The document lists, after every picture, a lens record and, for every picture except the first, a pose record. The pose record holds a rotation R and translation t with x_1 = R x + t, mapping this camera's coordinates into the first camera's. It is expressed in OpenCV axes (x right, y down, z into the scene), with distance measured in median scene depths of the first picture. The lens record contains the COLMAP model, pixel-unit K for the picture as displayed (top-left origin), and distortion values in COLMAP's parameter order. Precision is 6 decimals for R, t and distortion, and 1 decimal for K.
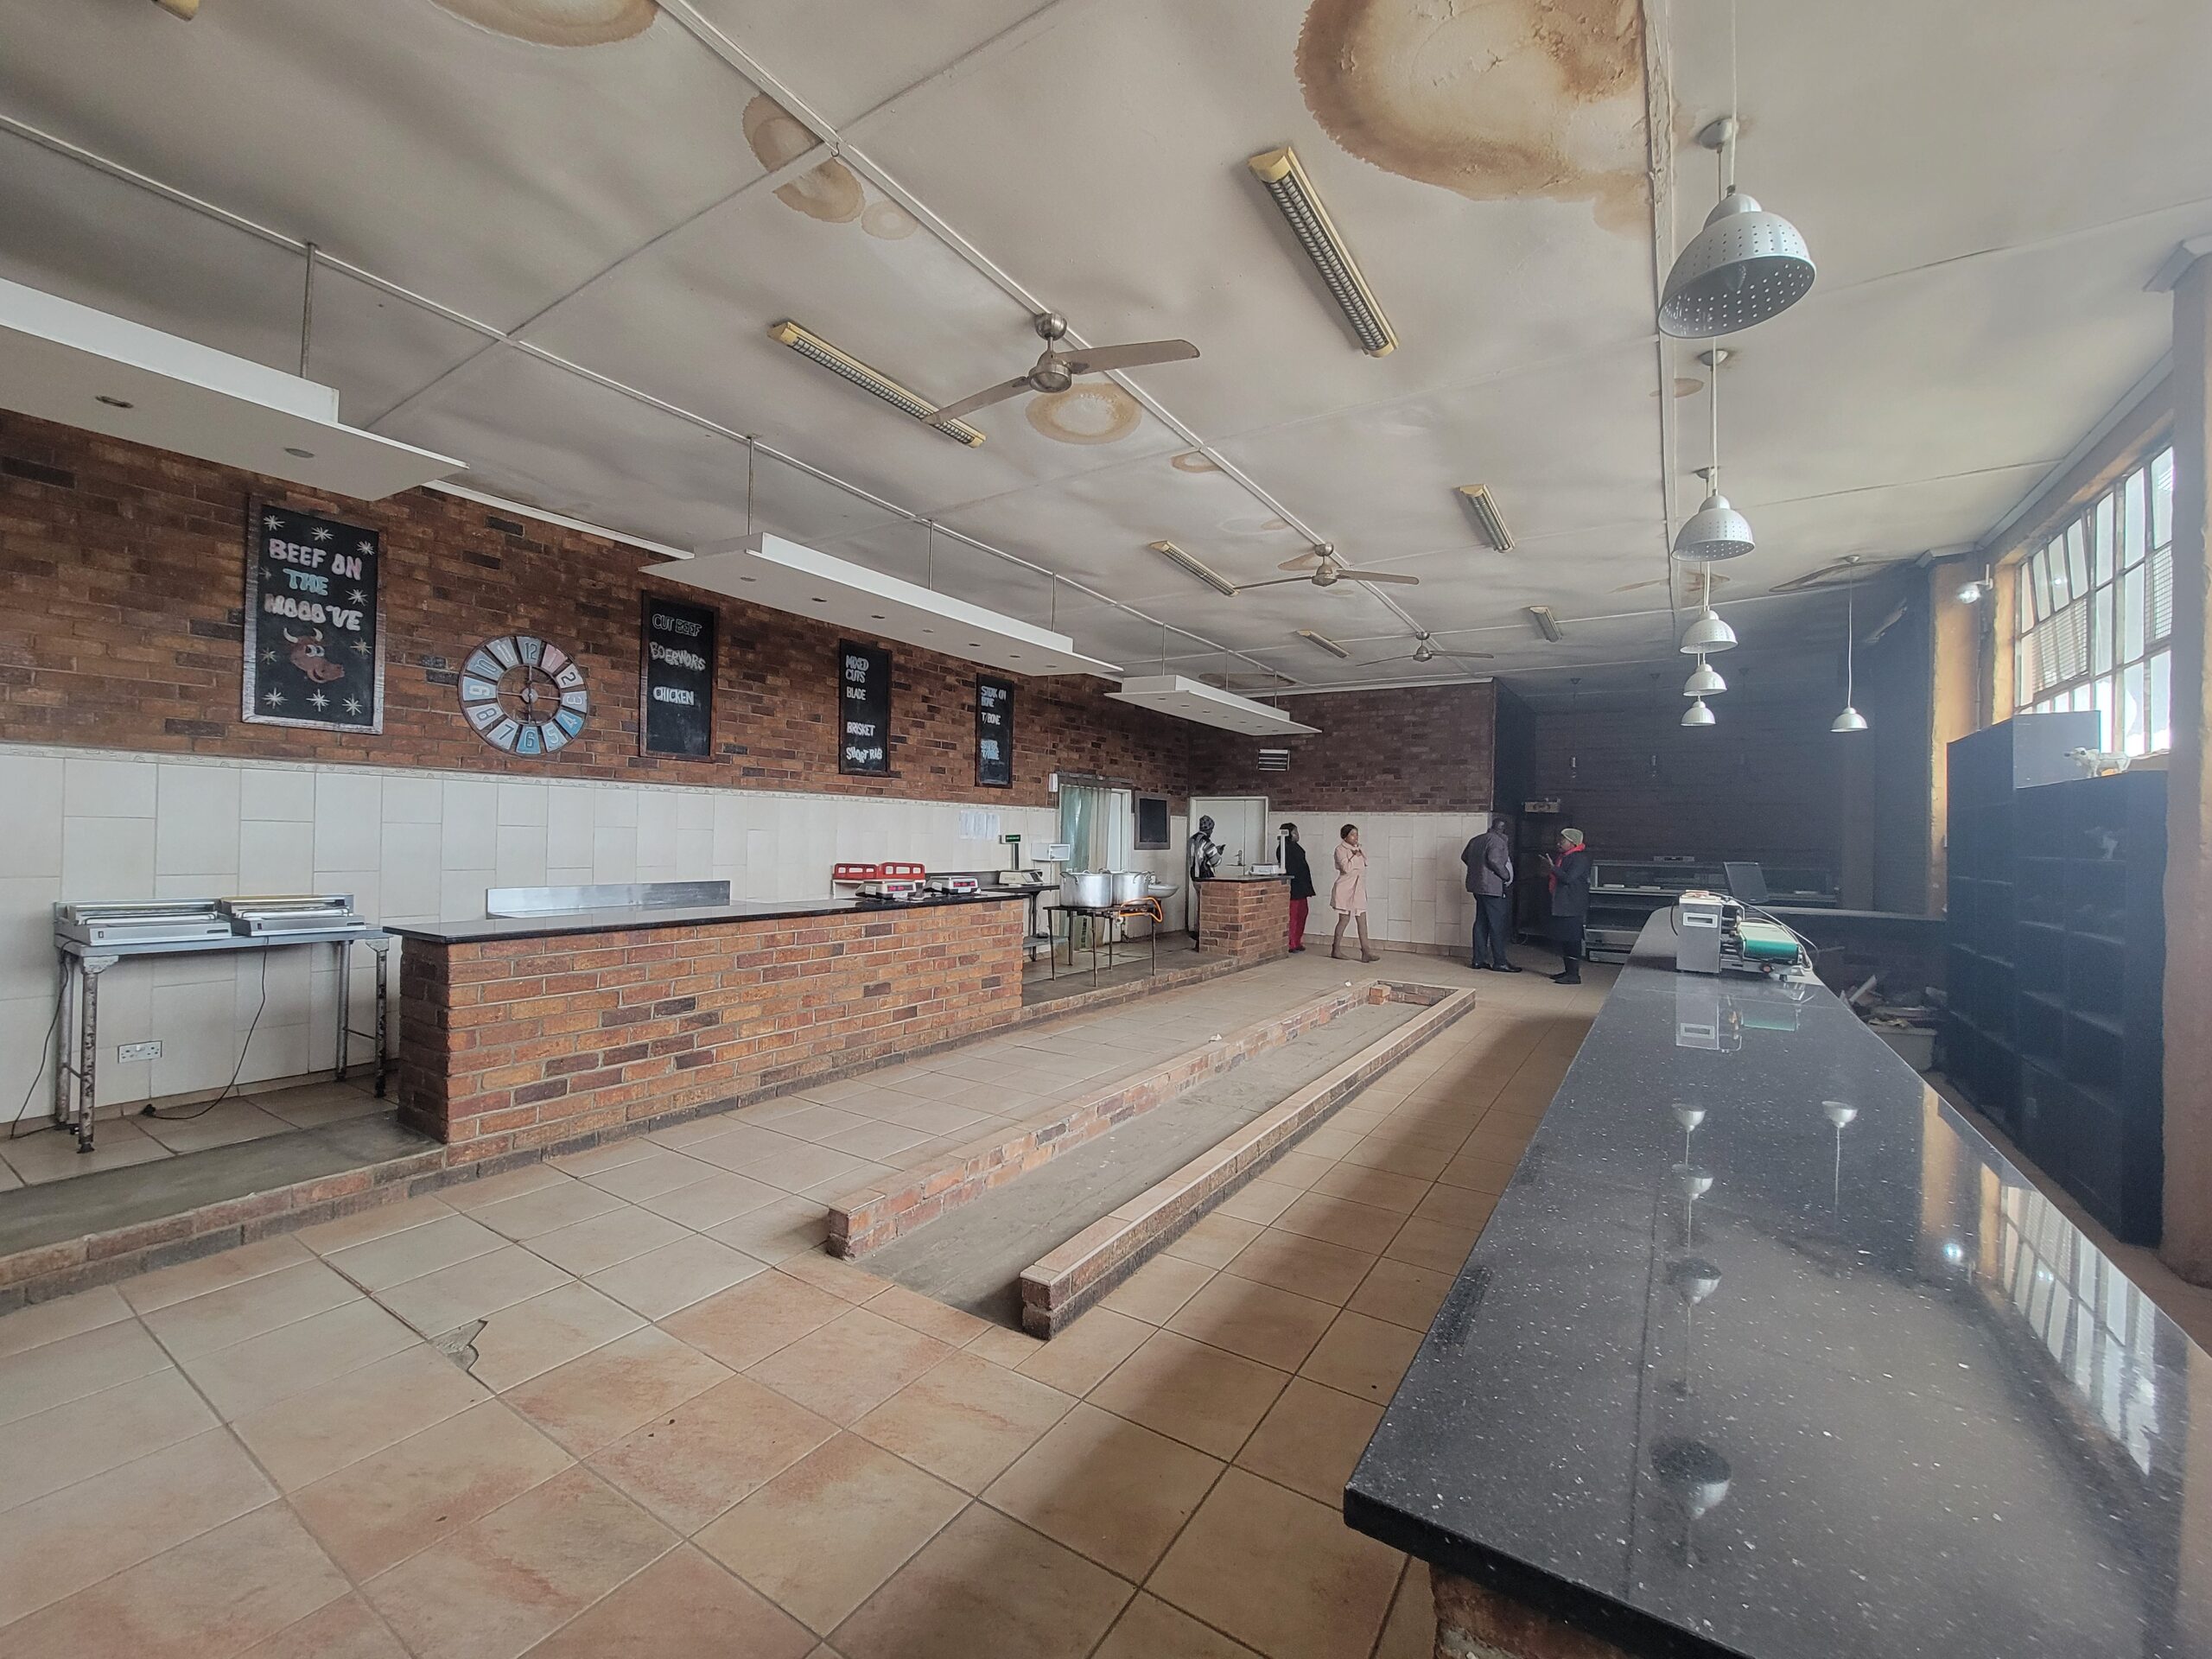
lens RADIAL K [[921.9, 0, 1084.0], [0, 921.9, 832.3], [0, 0, 1]] dist [-0.003829, 0.000974]
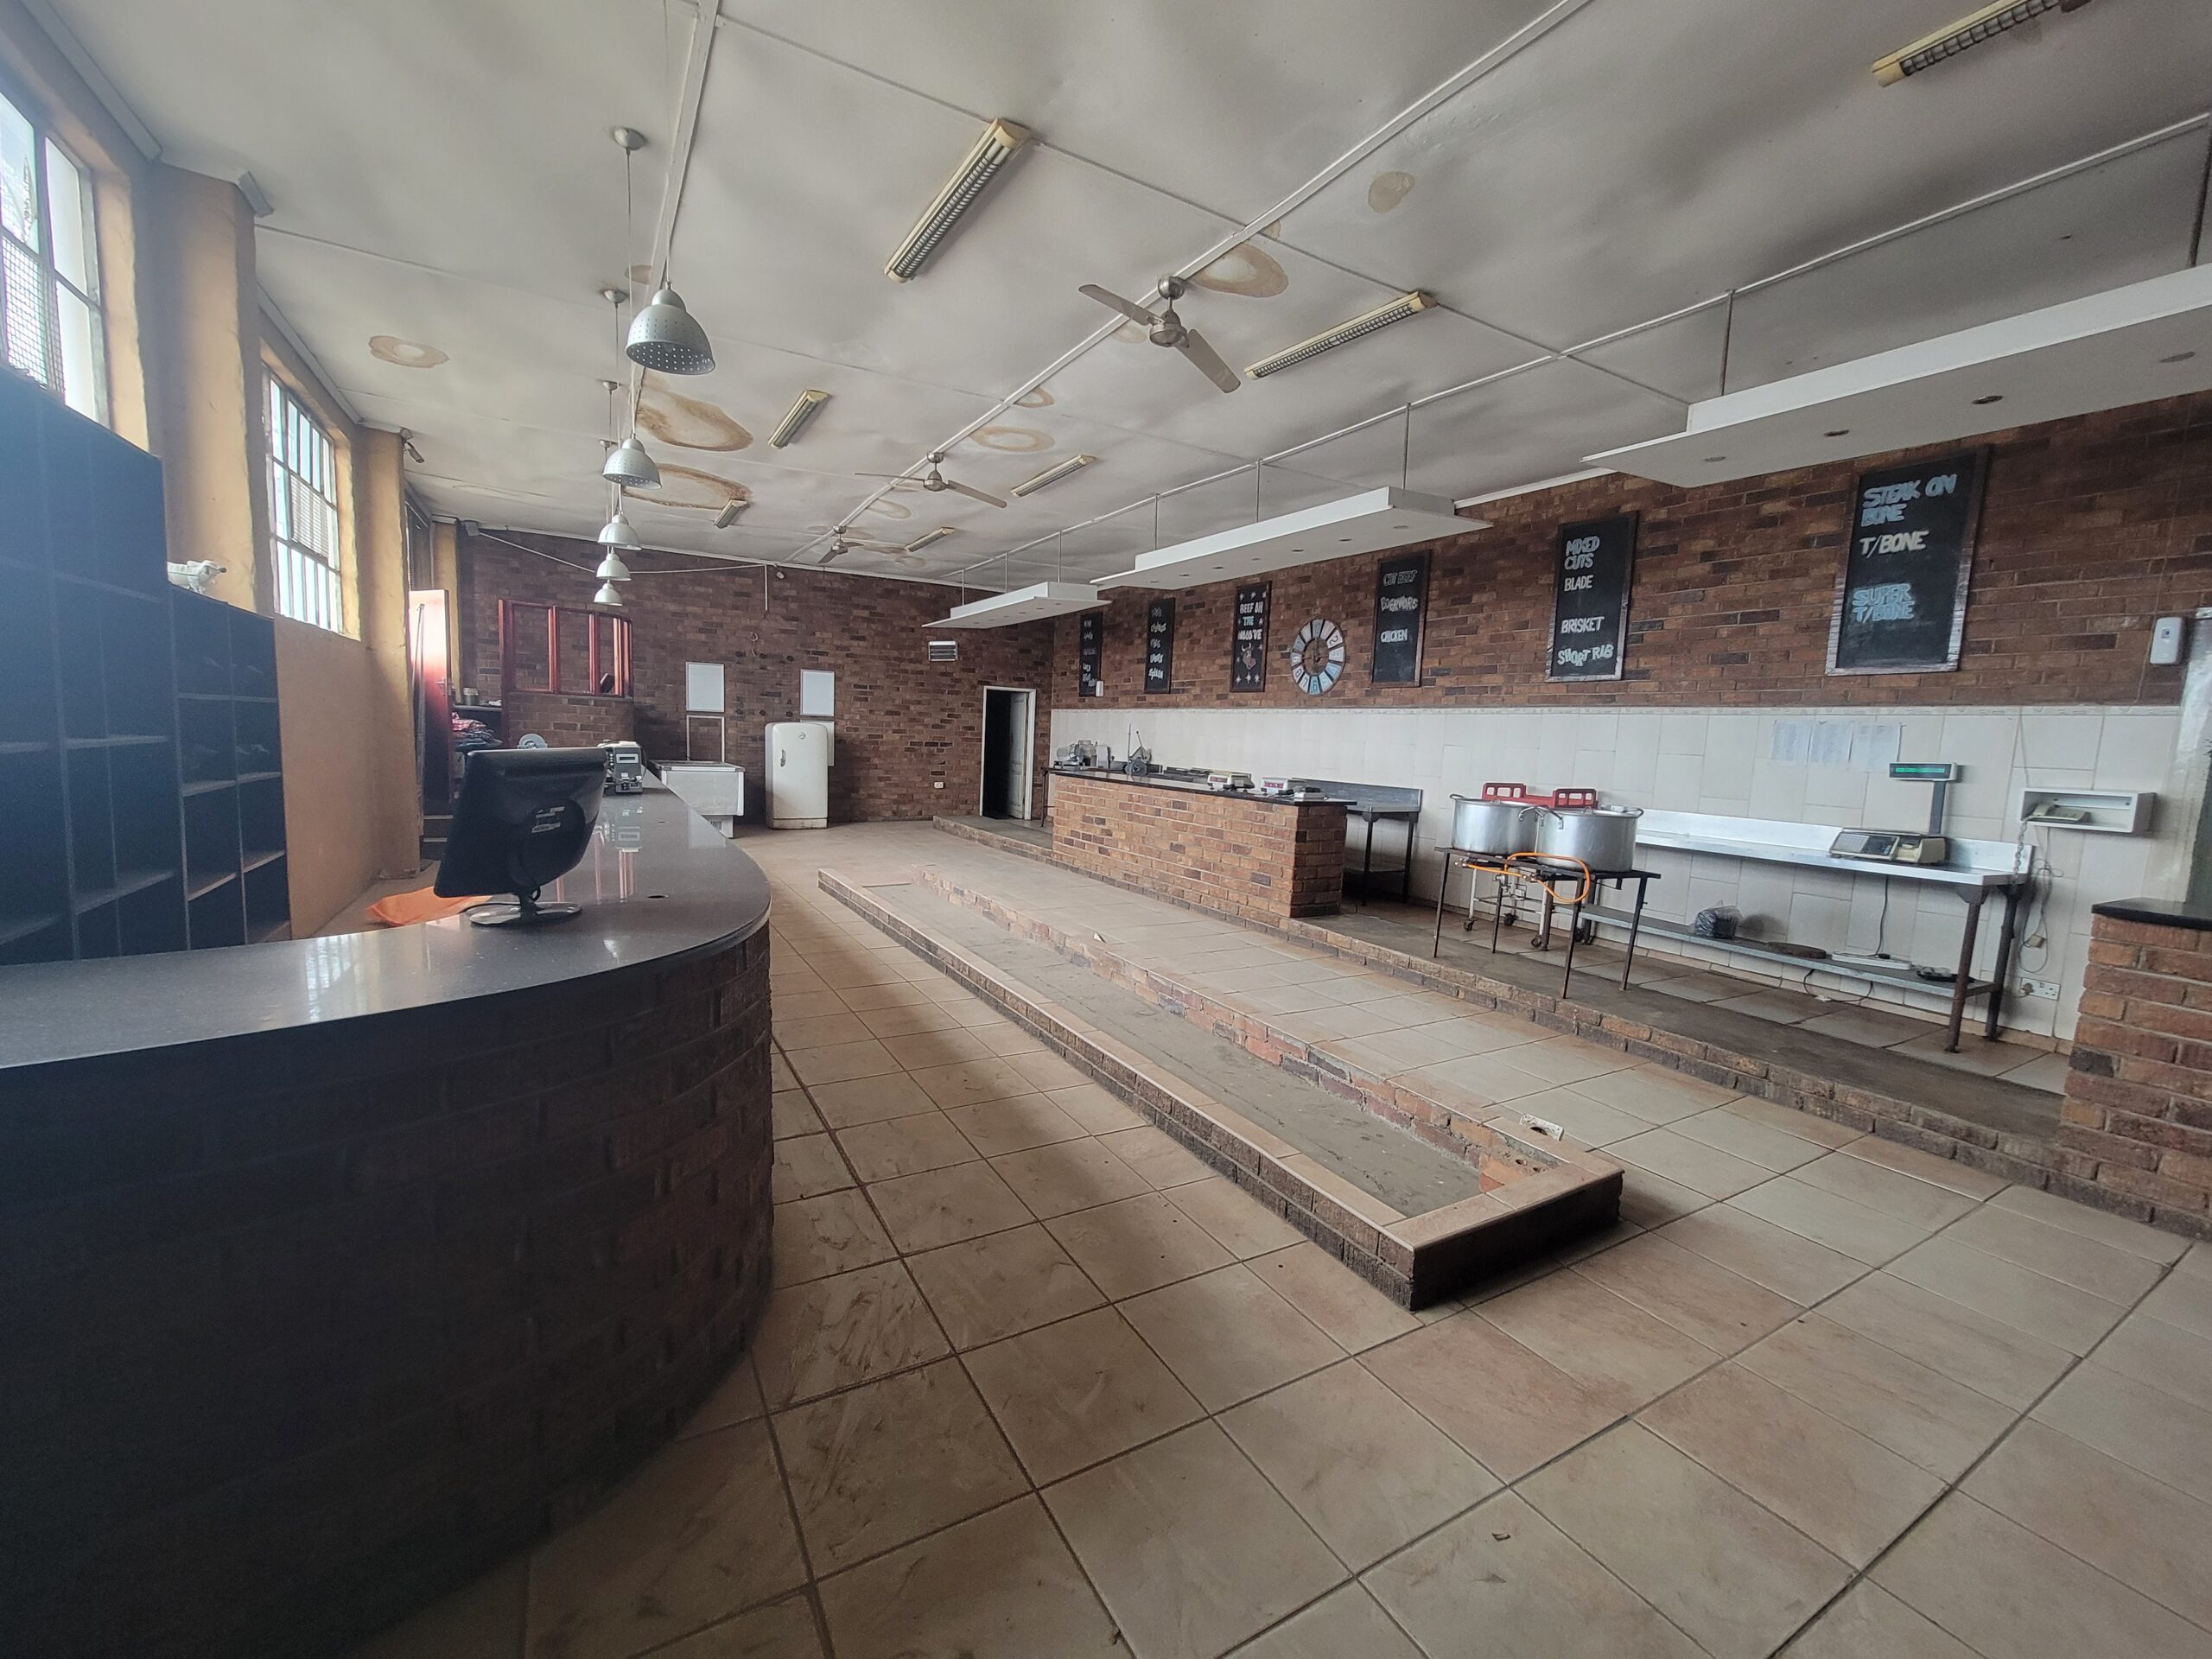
lens RADIAL K [[921.9, 0, 1095.3], [0, 921.9, 830.9], [0, 0, 1]] dist [-0.003829, 0.000974]
pose [[-0.461468, 0.054354, -0.885491, 0.832092], [-0.047450, 0.995181, 0.085815, 0.025253], [0.885887, 0.081617, -0.456664, 1.196813]]
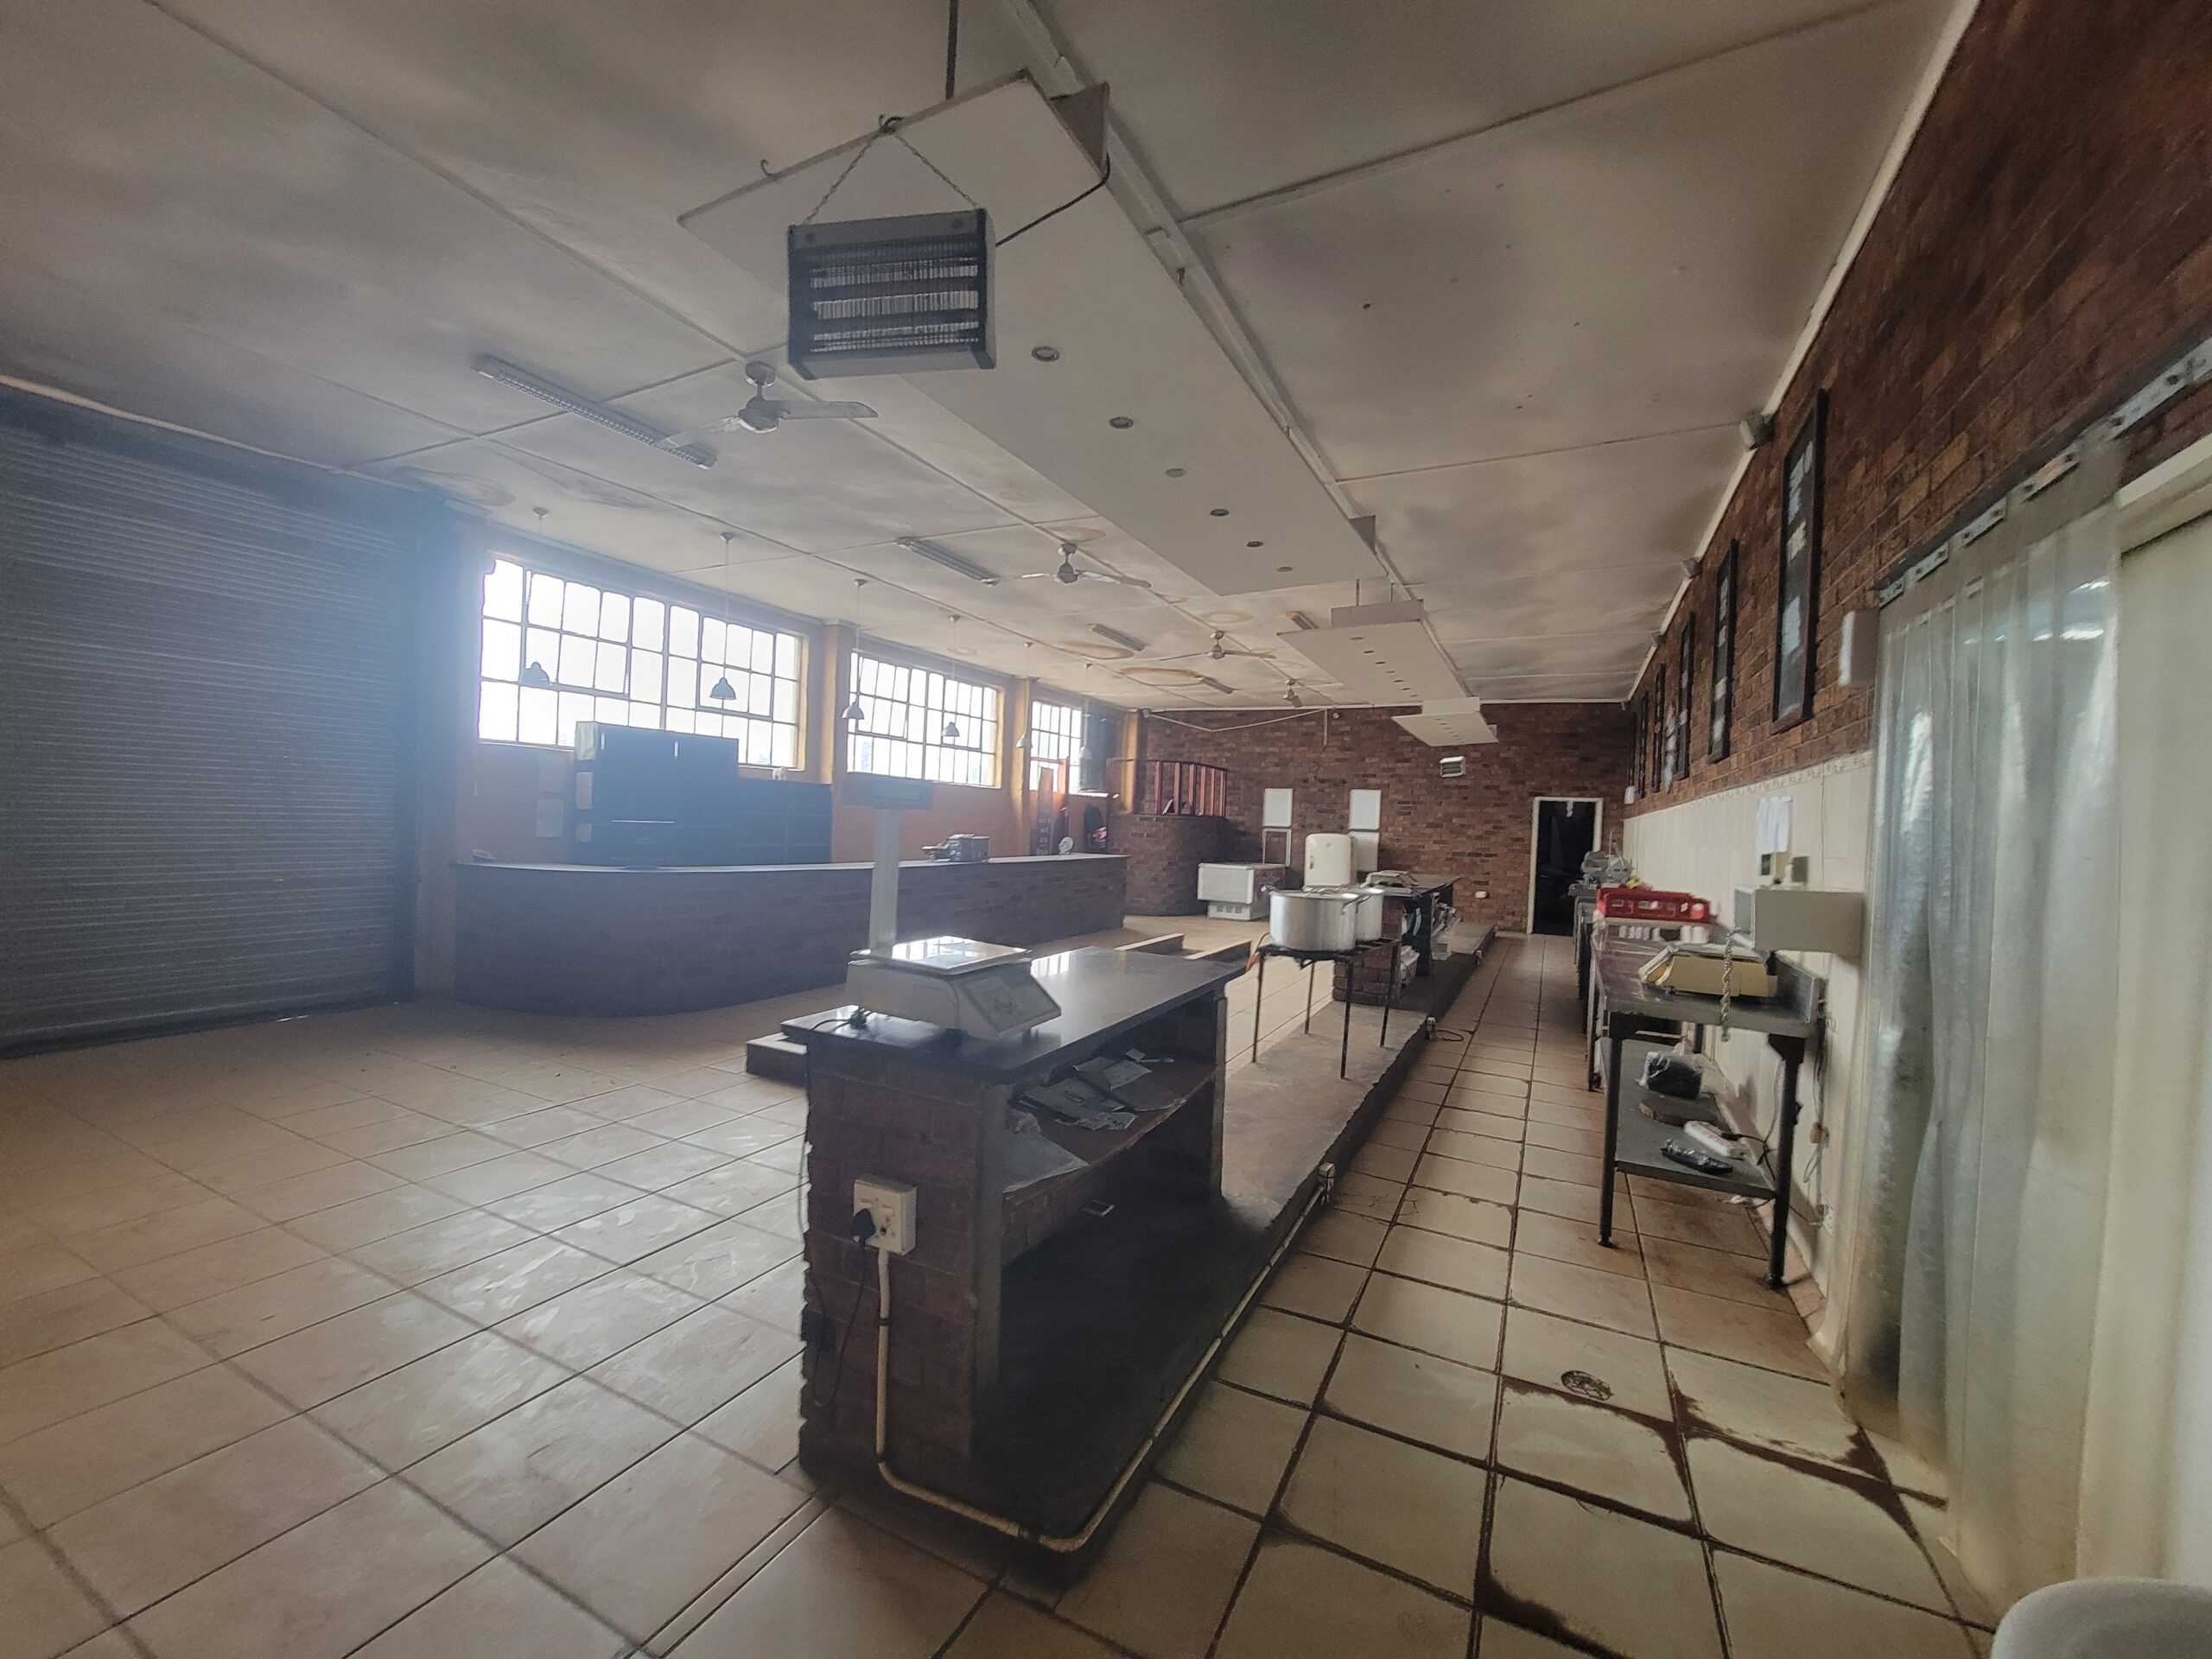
lens RADIAL K [[921.9, 0, 1085.3], [0, 921.9, 831.7], [0, 0, 1]] dist [-0.003829, 0.000974]
pose [[-0.994344, -0.053491, -0.091750, 0.282838], [-0.054457, 0.998484, 0.008052, 0.005687], [0.091180, 0.013003, -0.995750, 1.949103]]
